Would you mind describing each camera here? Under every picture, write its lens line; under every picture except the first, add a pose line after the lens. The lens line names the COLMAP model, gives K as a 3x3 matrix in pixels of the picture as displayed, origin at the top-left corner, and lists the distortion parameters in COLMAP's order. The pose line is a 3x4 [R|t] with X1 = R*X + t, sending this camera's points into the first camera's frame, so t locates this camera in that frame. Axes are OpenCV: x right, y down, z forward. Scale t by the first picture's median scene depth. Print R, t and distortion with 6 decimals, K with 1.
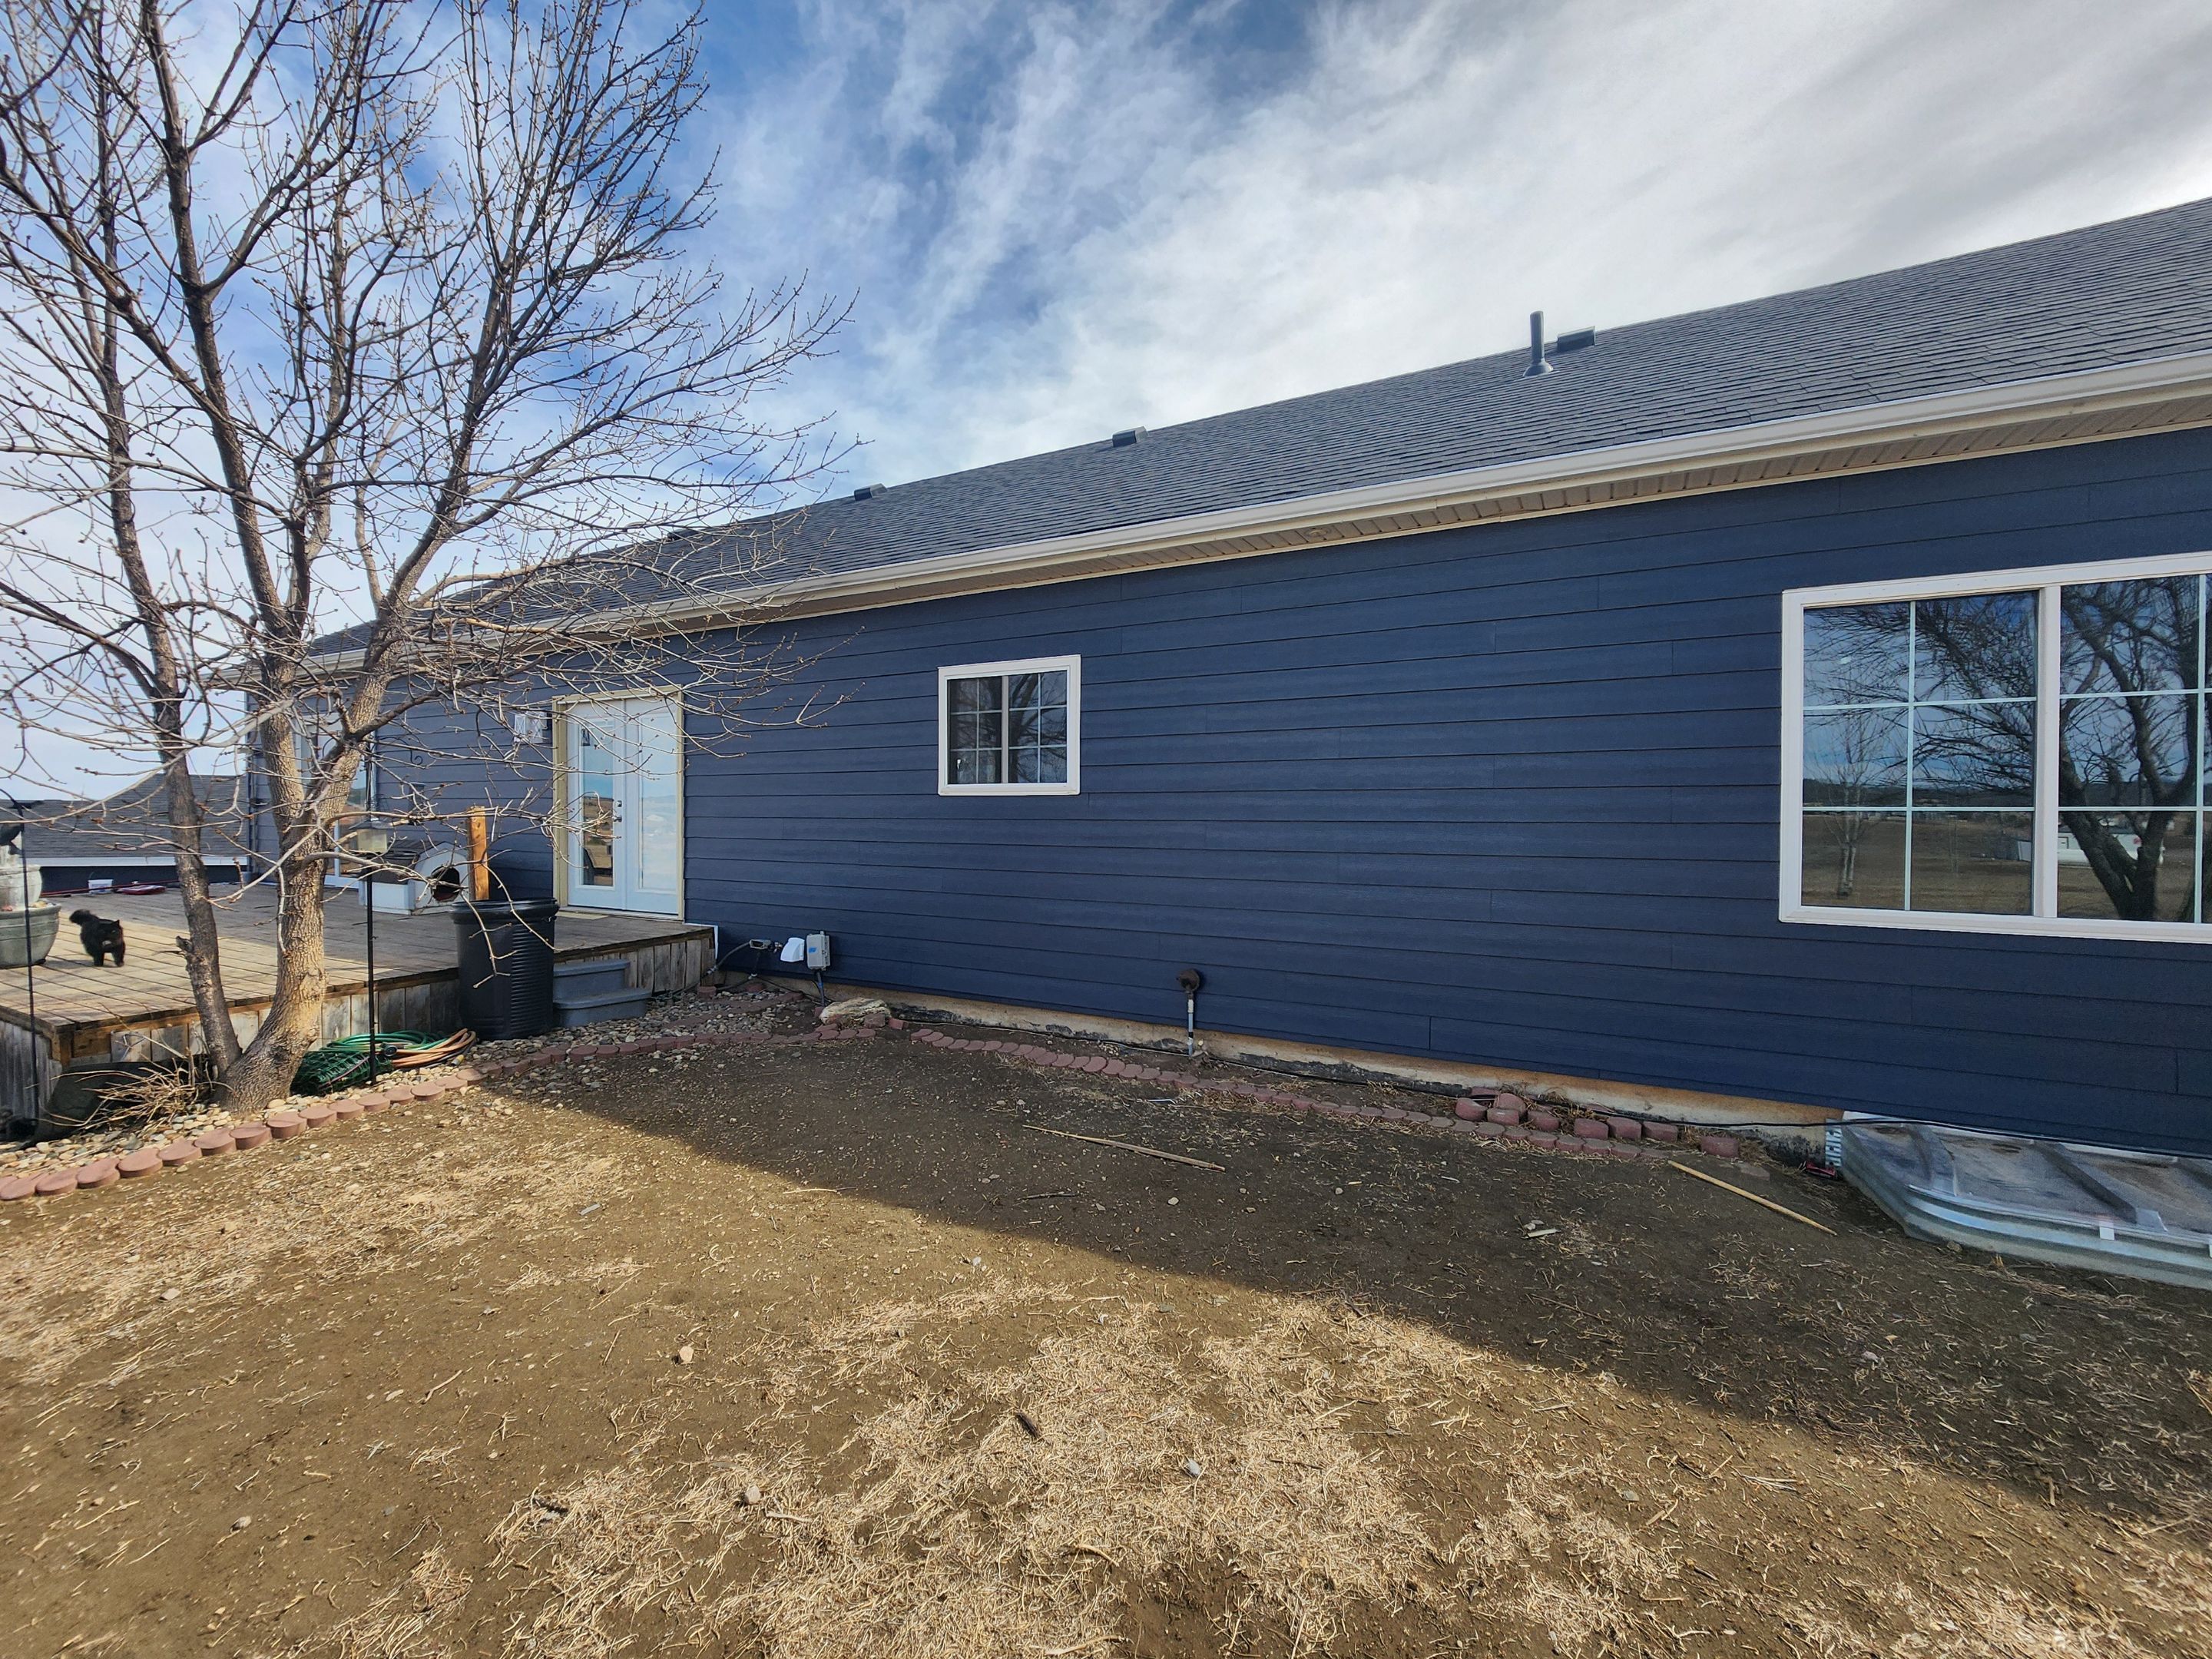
lens RADIAL K [[904.0, 0, 1100.8], [0, 904.0, 832.1], [0, 0, 1]] dist [-0.010244, 0.003012]
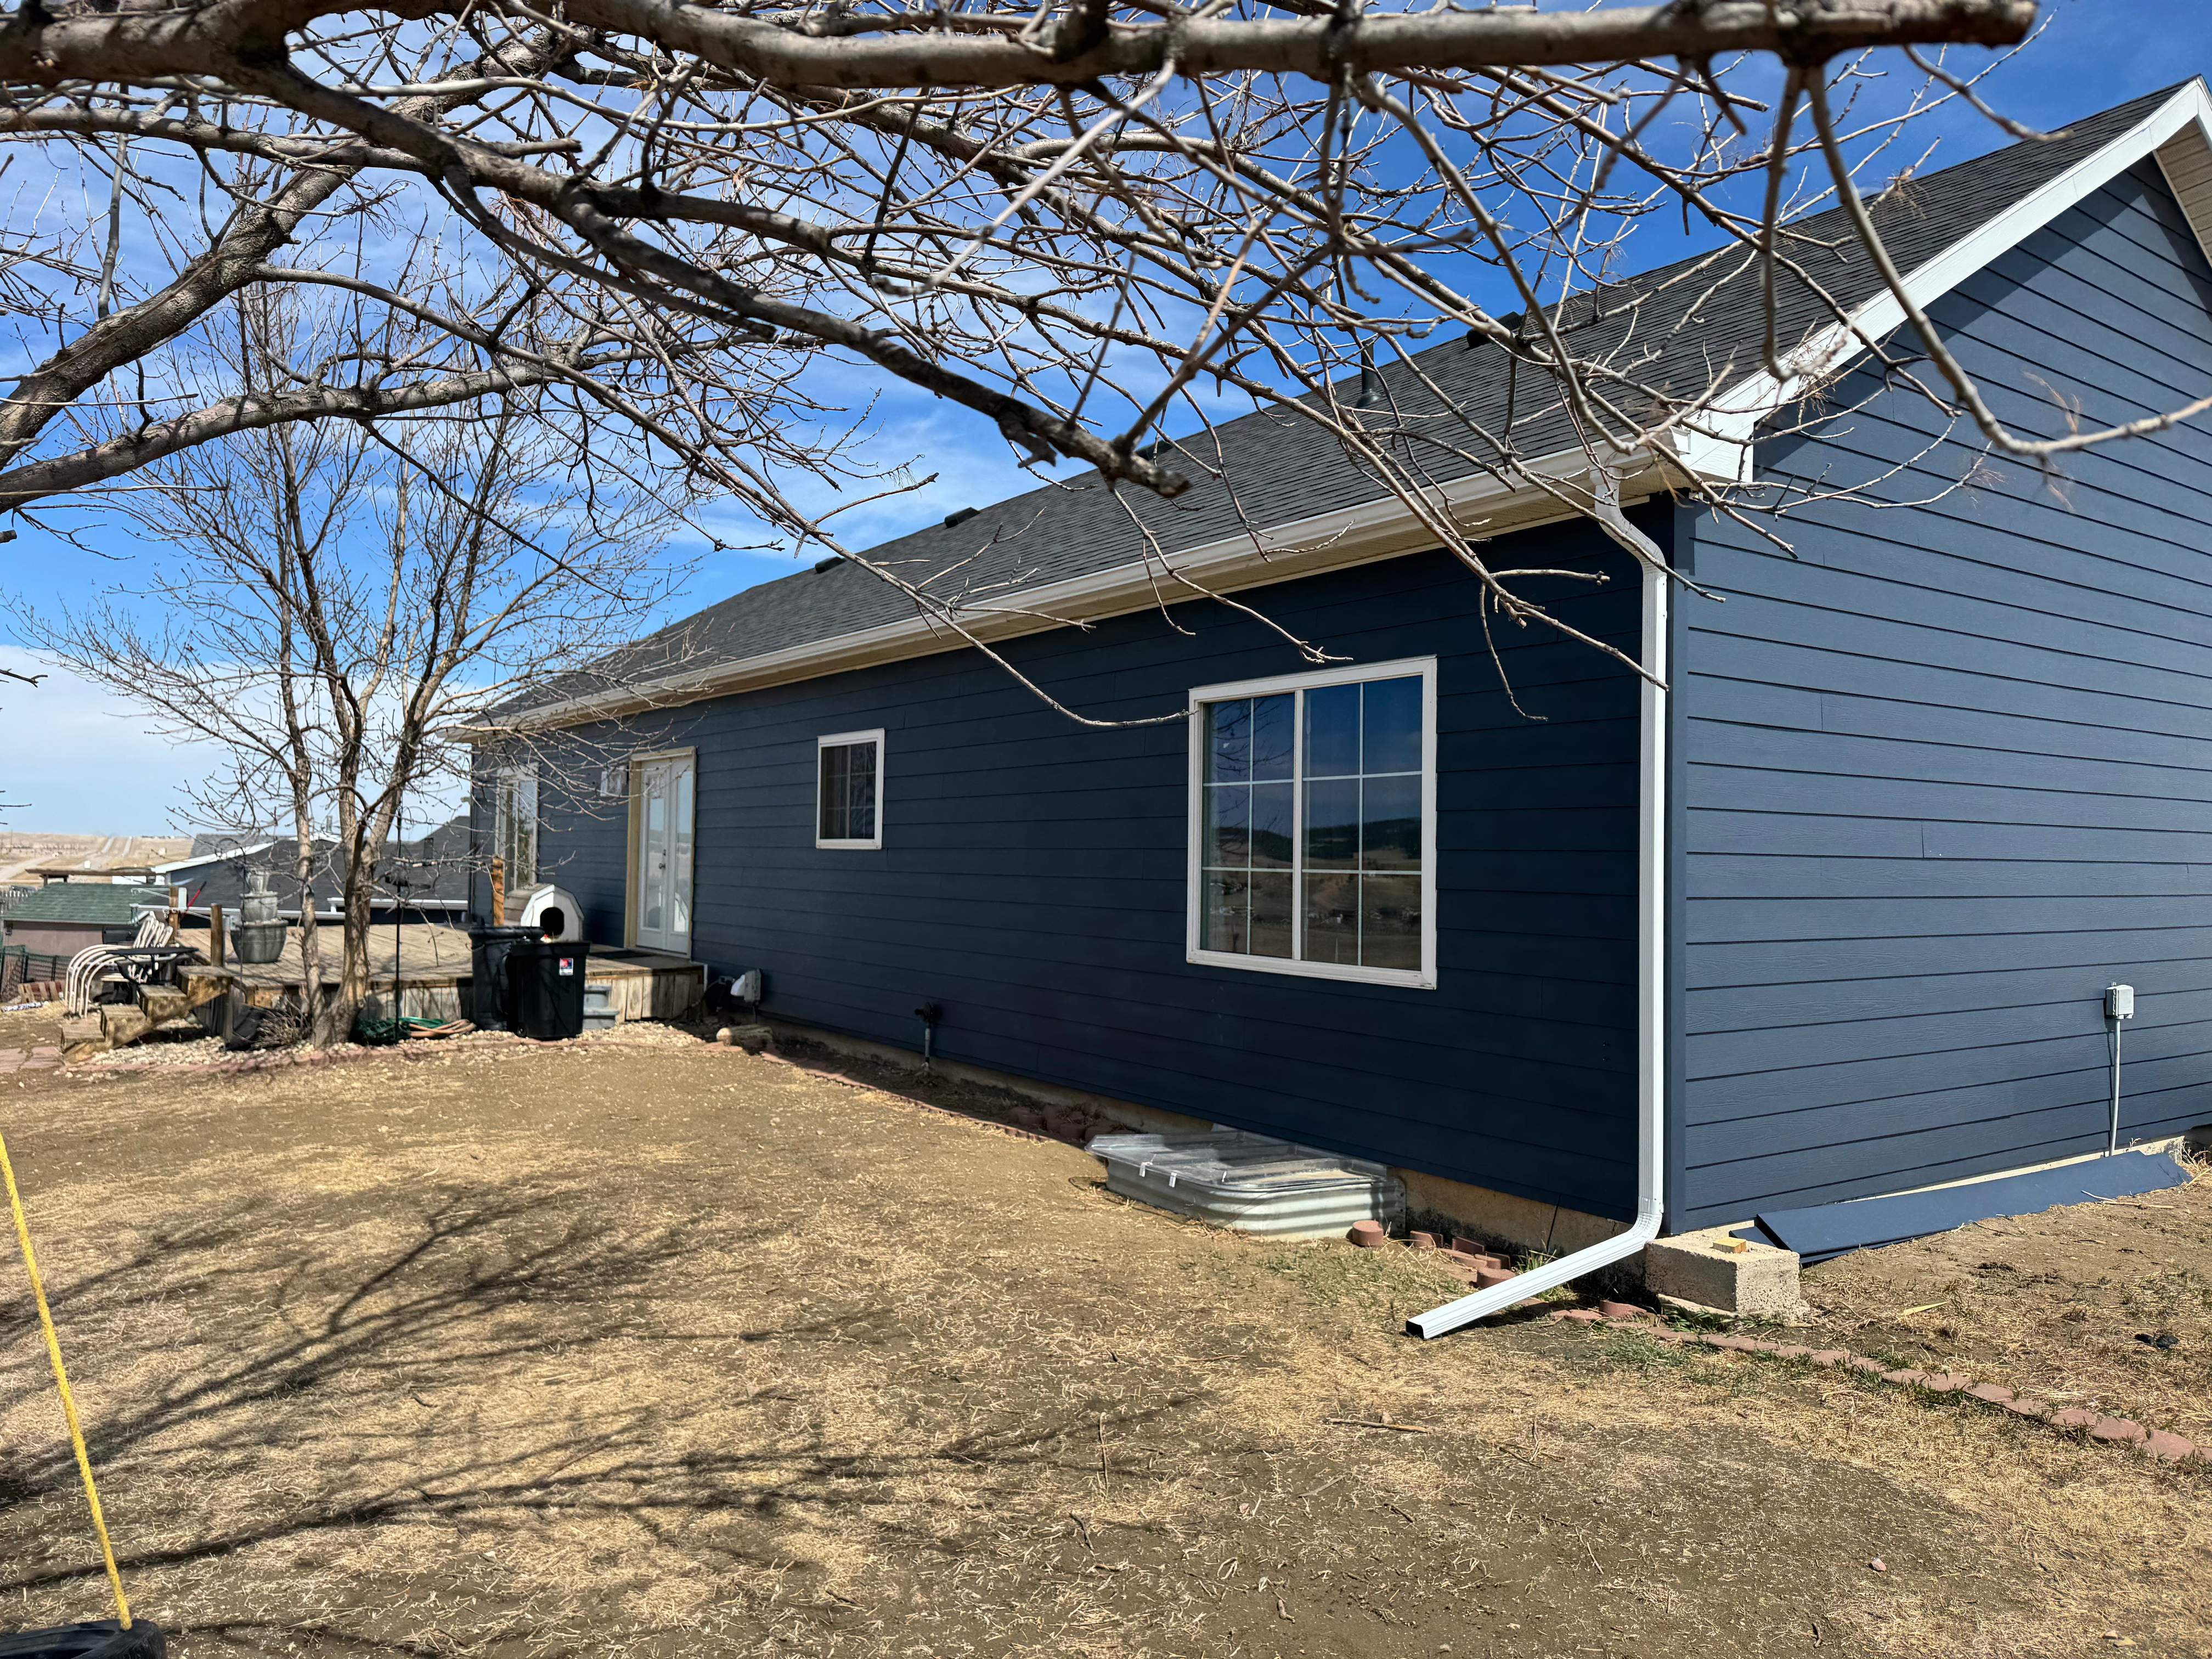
lens RADIAL K [[1566.3, 0, 1121.3], [0, 1566.3, 839.3], [0, 0, 1]] dist [0.021696, -0.005437]
pose [[0.895664, 0.012688, -0.444551, 1.365583], [-0.034876, 0.998519, -0.041766, 0.021991], [0.443362, 0.052913, 0.894779, -0.776548]]
